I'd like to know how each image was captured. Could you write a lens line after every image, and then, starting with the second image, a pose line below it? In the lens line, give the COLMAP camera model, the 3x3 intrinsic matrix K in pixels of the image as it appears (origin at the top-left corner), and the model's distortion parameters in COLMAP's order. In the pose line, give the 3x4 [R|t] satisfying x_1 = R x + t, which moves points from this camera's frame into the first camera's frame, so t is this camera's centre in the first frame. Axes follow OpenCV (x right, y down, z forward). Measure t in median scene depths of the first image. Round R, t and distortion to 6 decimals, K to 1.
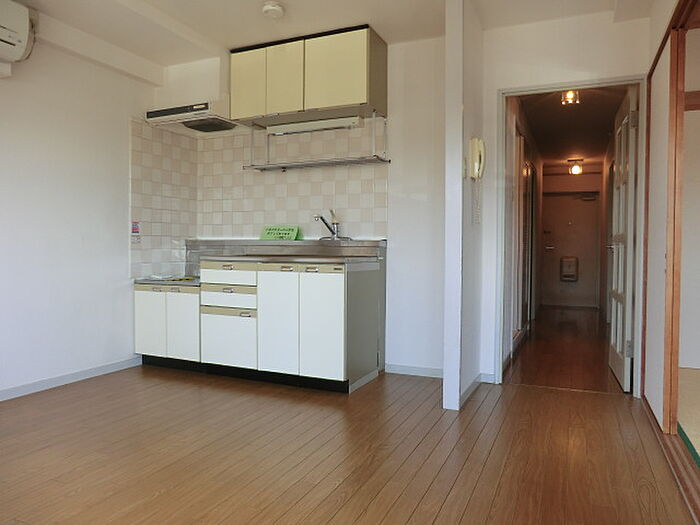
lens RADIAL K [[507.9, 0, 350.0], [0, 507.9, 262.5], [0, 0, 1]] dist [-0.099194, 0.087445]
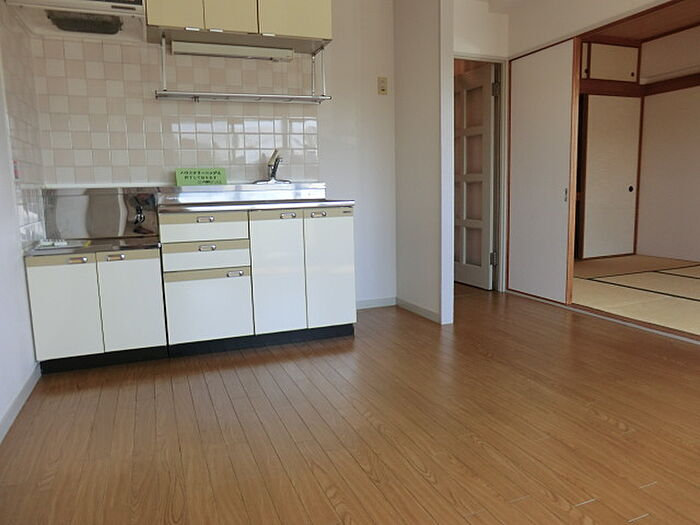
lens RADIAL K [[507.9, 0, 350.0], [0, 507.9, 262.5], [0, 0, 1]] dist [-0.099194, 0.087445]
pose [[0.701716, -0.124036, 0.701576, -0.628460], [0.048325, 0.990747, 0.126826, -0.012500], [-0.710816, -0.055092, 0.701217, 0.262879]]
